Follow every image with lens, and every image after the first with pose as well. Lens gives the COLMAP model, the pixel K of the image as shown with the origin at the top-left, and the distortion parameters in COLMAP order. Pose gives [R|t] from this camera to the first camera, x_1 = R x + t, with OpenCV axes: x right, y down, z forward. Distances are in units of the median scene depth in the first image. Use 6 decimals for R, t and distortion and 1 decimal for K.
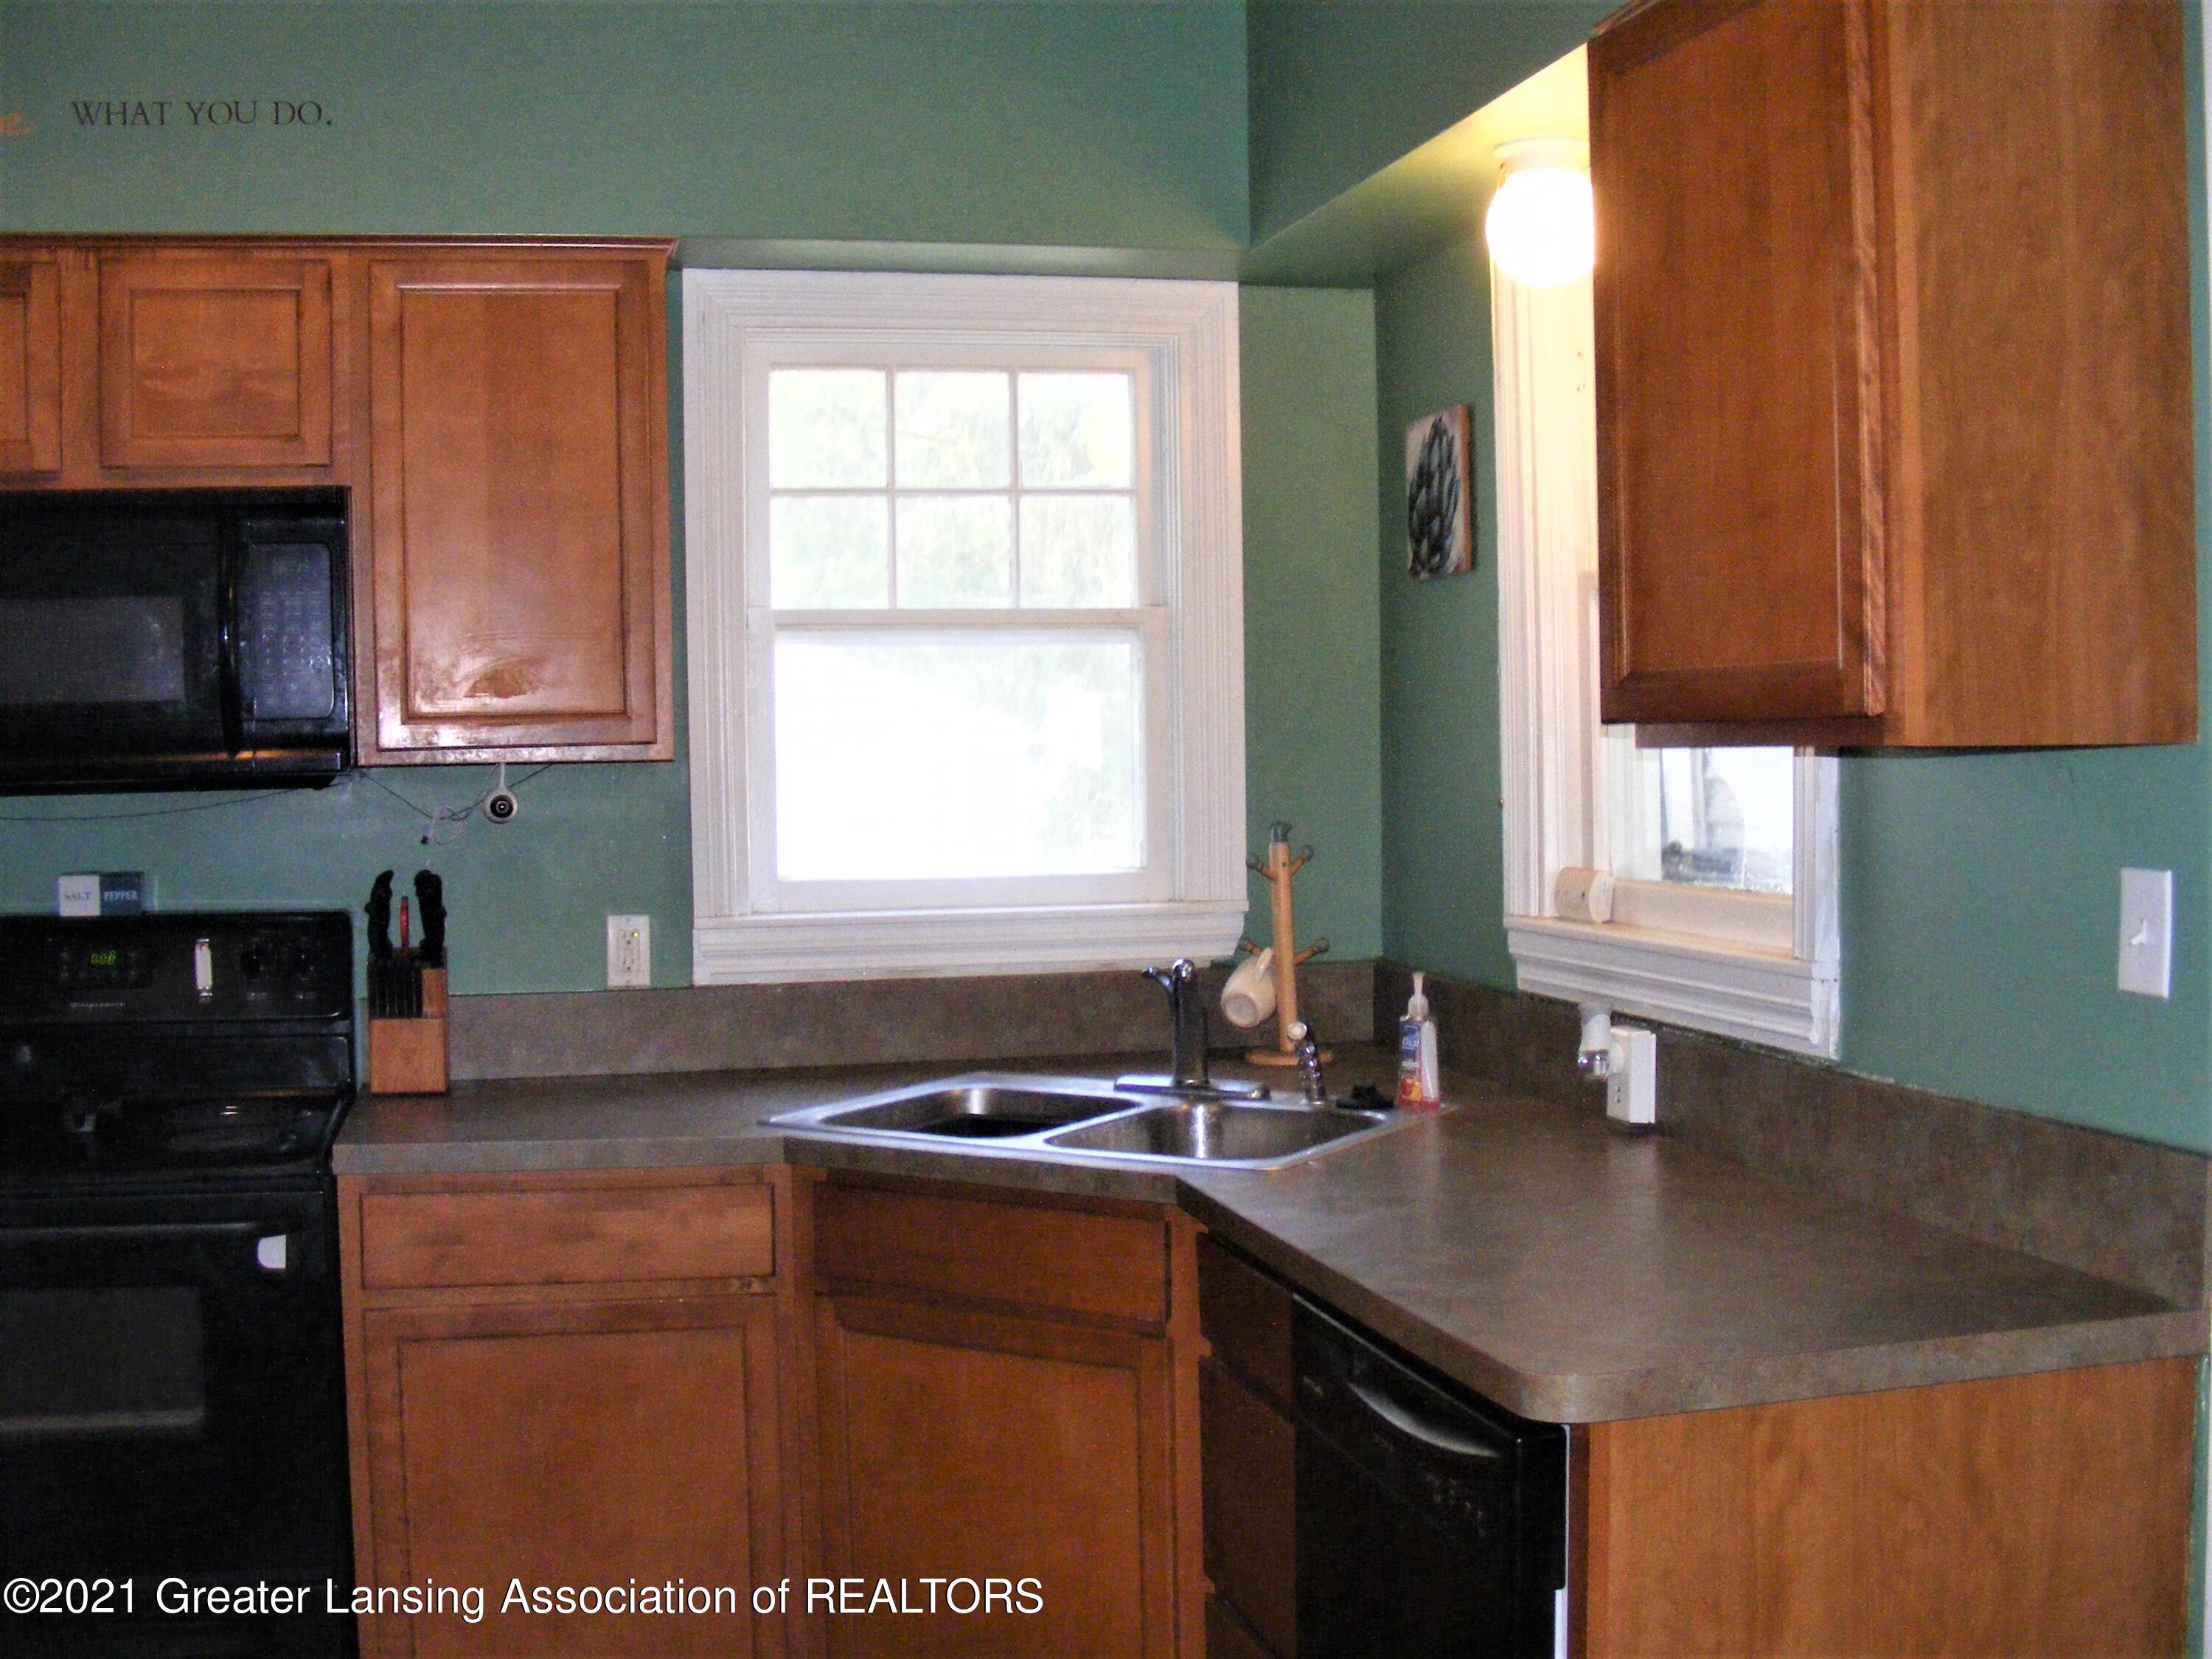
lens RADIAL K [[2796.2, 0, 1106.0], [0, 2796.2, 829.5], [0, 0, 1]] dist [-0.084370, 0.010162]
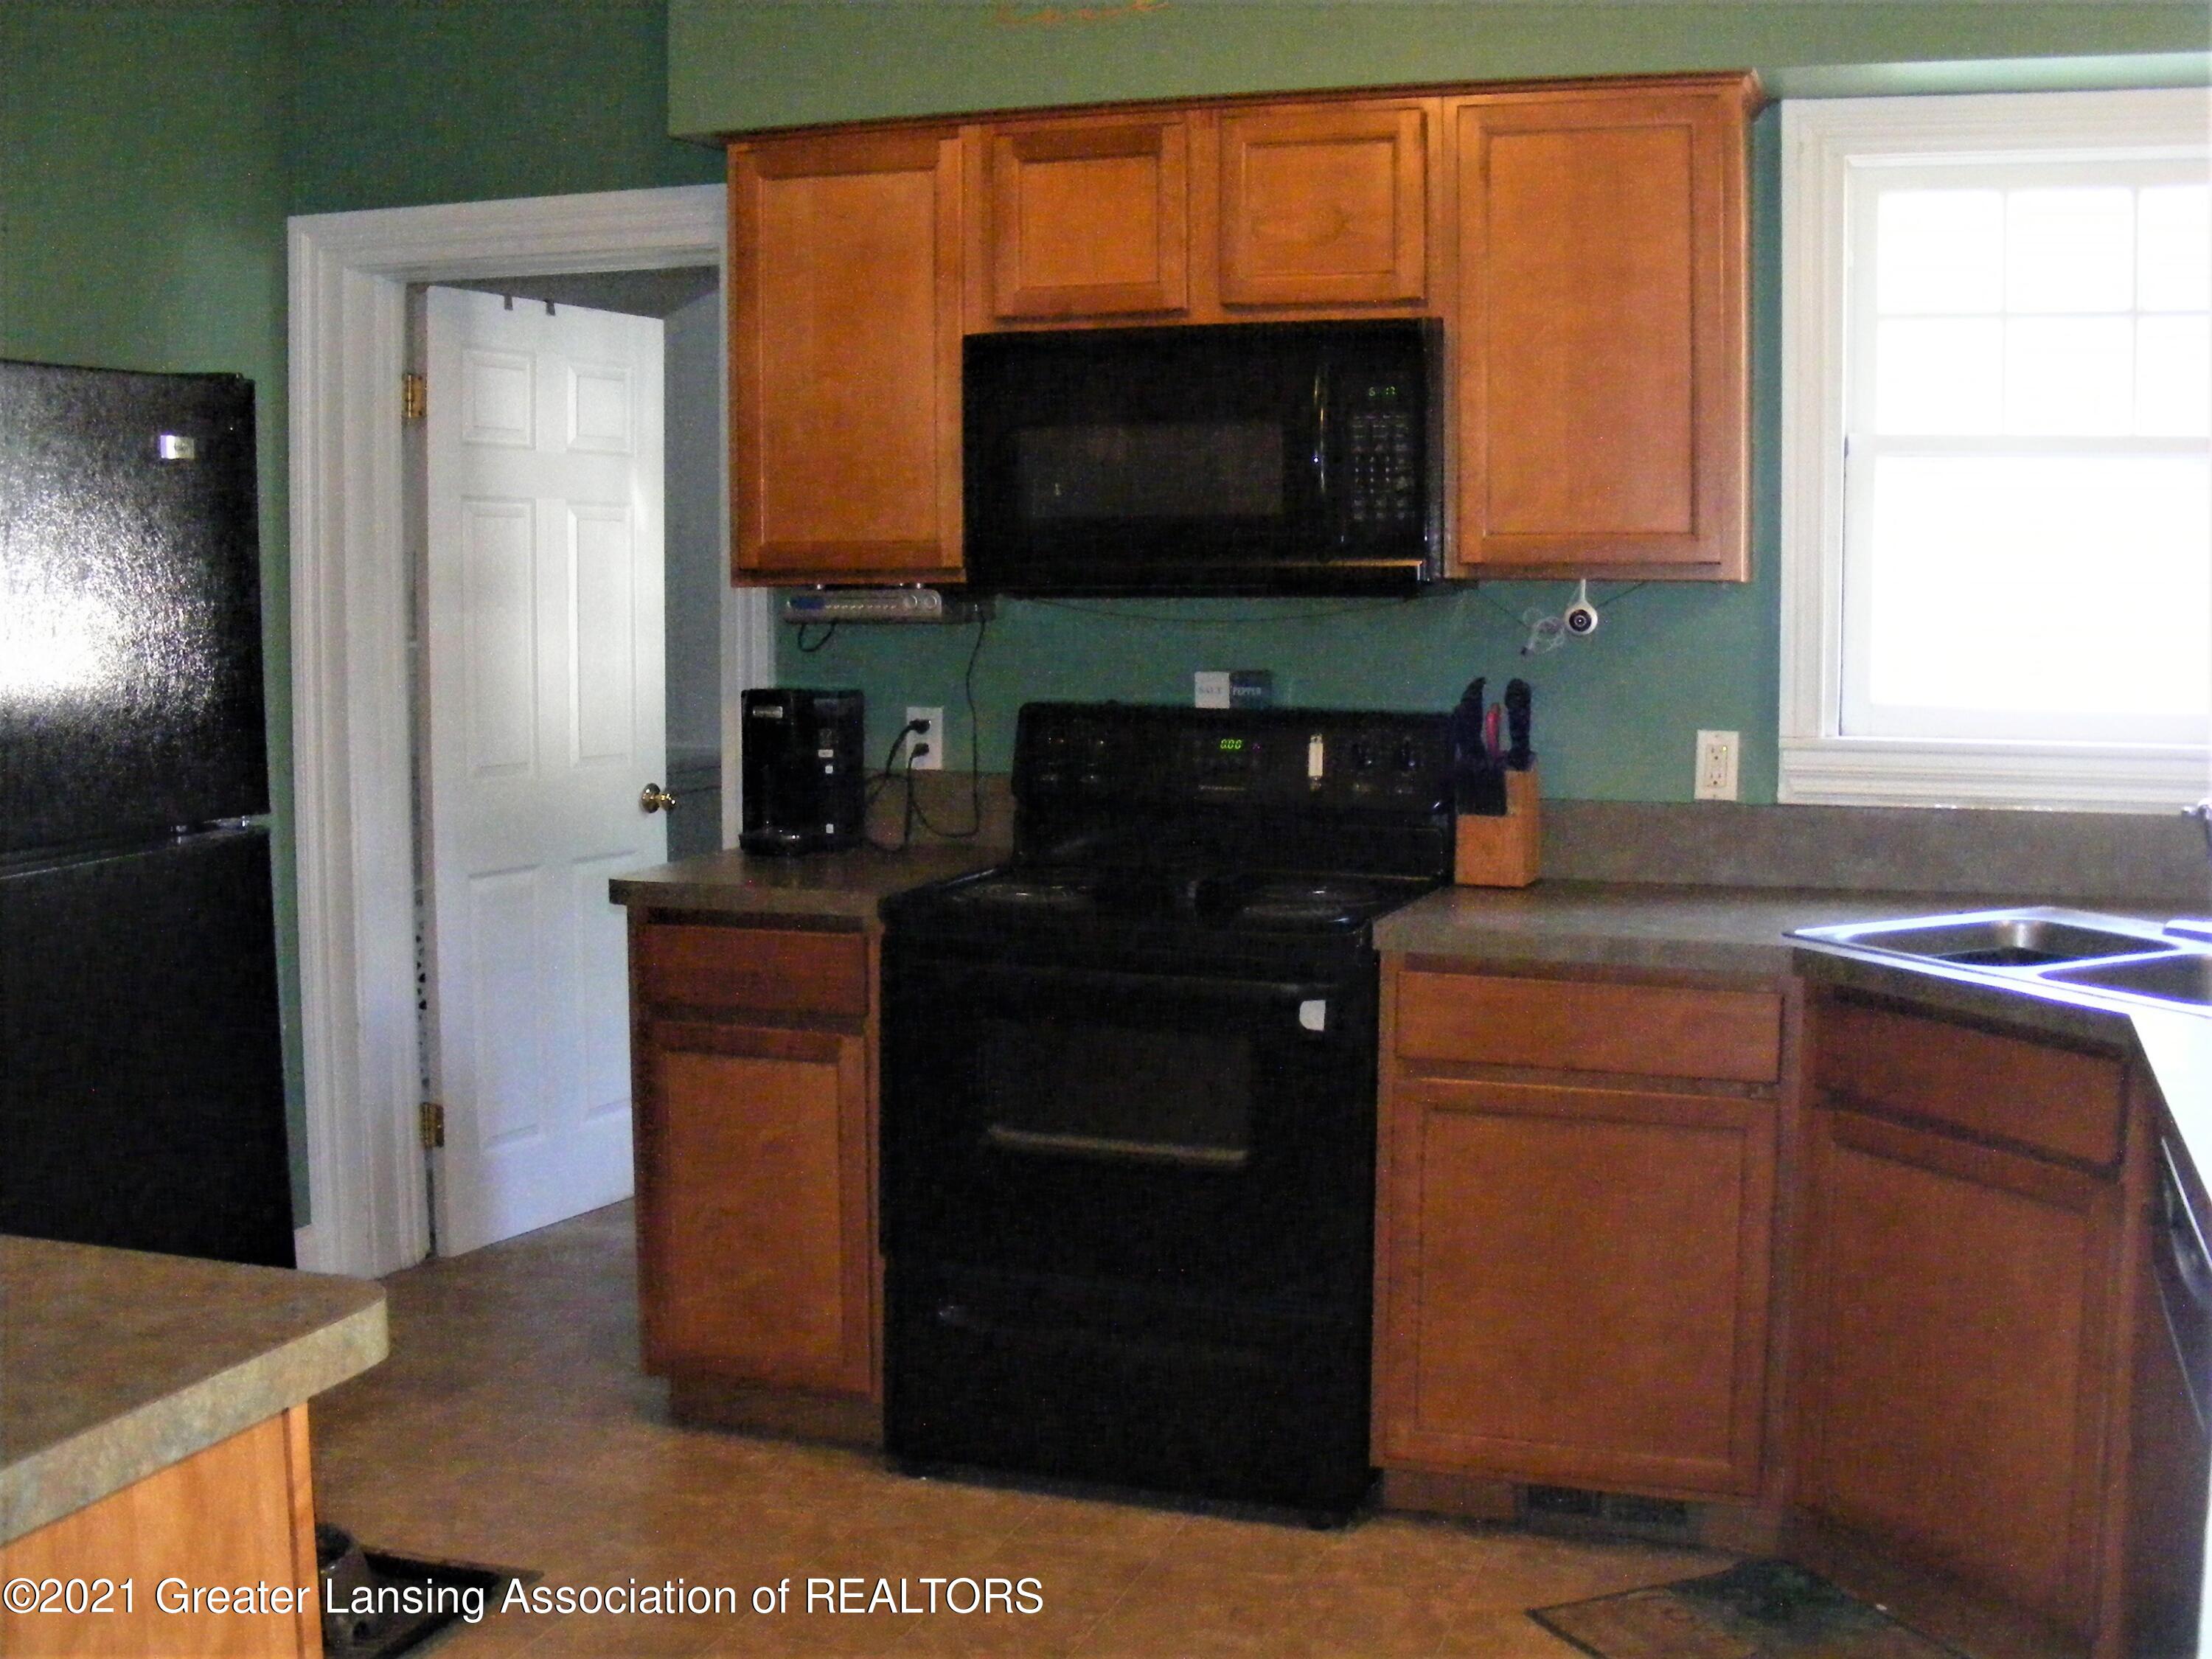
lens RADIAL K [[2800.3, 0, 1106.0], [0, 2800.3, 829.5], [0, 0, 1]] dist [-0.160021, 0.016014]
pose [[0.865605, 0.062457, -0.496817, 0.157598], [-0.031618, 0.997028, 0.070253, 0.002301], [0.499728, -0.045102, 0.865007, -0.002946]]
